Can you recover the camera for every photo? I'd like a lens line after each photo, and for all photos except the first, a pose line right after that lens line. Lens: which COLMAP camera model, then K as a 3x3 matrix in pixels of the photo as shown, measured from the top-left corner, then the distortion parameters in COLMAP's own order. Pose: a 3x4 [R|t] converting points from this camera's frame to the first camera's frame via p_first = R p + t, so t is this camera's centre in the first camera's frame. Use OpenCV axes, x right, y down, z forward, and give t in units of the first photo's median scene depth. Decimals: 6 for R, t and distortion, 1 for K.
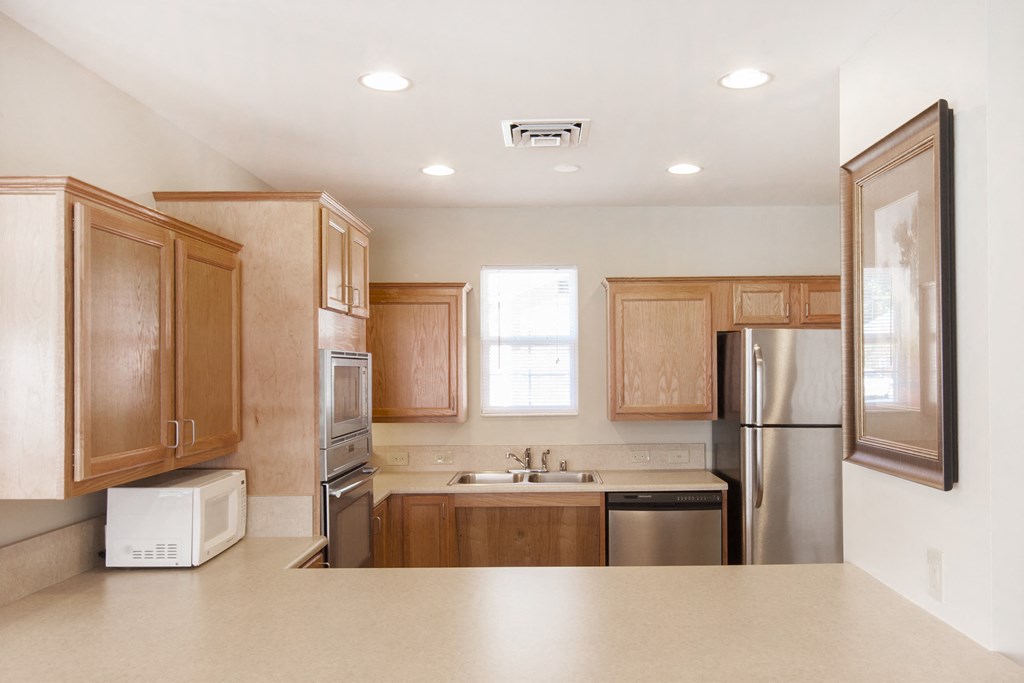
lens RADIAL K [[798.7, 0, 532.6], [0, 798.7, 356.9], [0, 0, 1]] dist [0.015406, 0.000057]
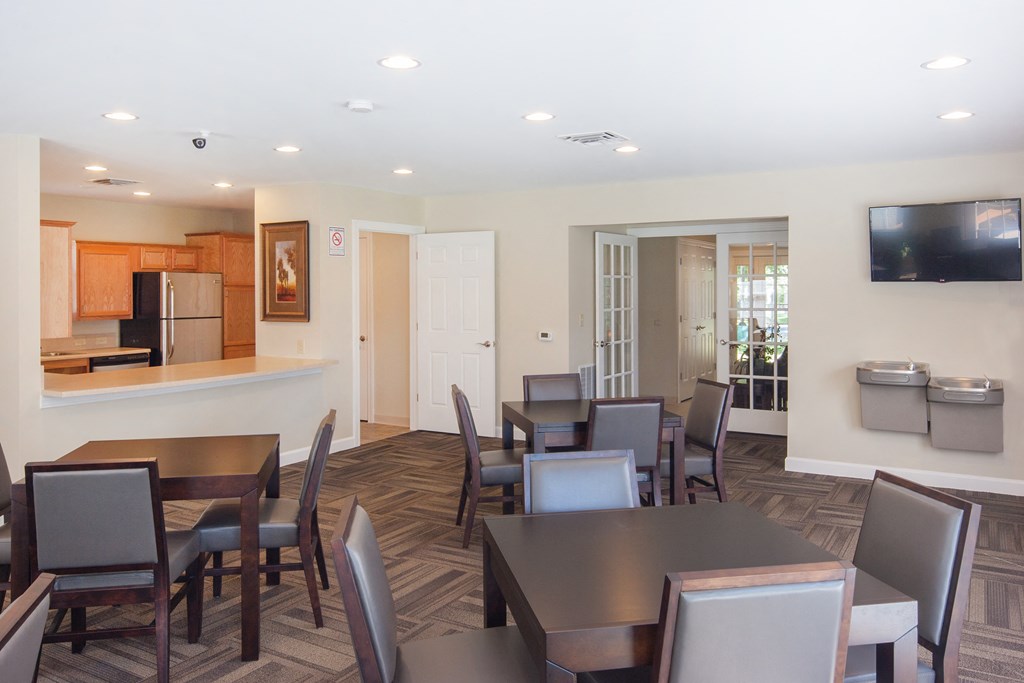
lens RADIAL K [[798.7, 0, 513.1], [0, 798.7, 339.4], [0, 0, 1]] dist [0.015406, 0.000057]
pose [[0.518602, -0.054179, 0.853297, -1.361908], [-0.007333, 0.997672, 0.067802, -0.011169], [-0.854984, -0.041420, 0.516997, -1.114126]]
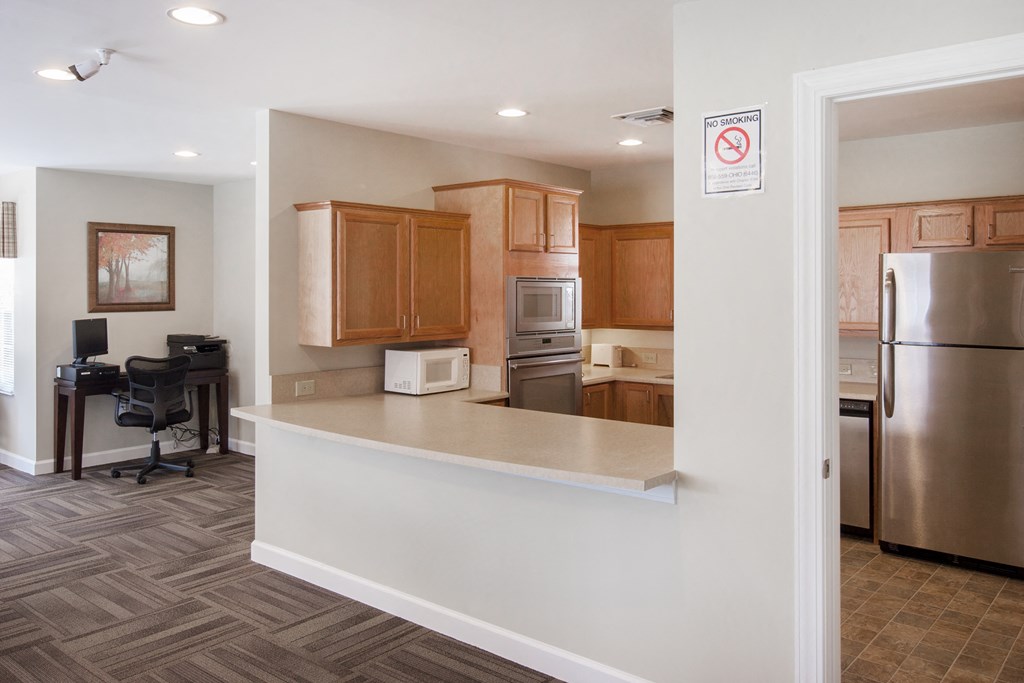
lens RADIAL K [[798.7, 0, 484.9], [0, 798.7, 274.9], [0, 0, 1]] dist [0.015406, 0.000057]
pose [[0.758127, -0.007703, -0.652061, 0.751216], [0.005524, 0.999970, -0.005391, -0.003545], [0.652083, 0.000485, 0.758147, -0.248388]]
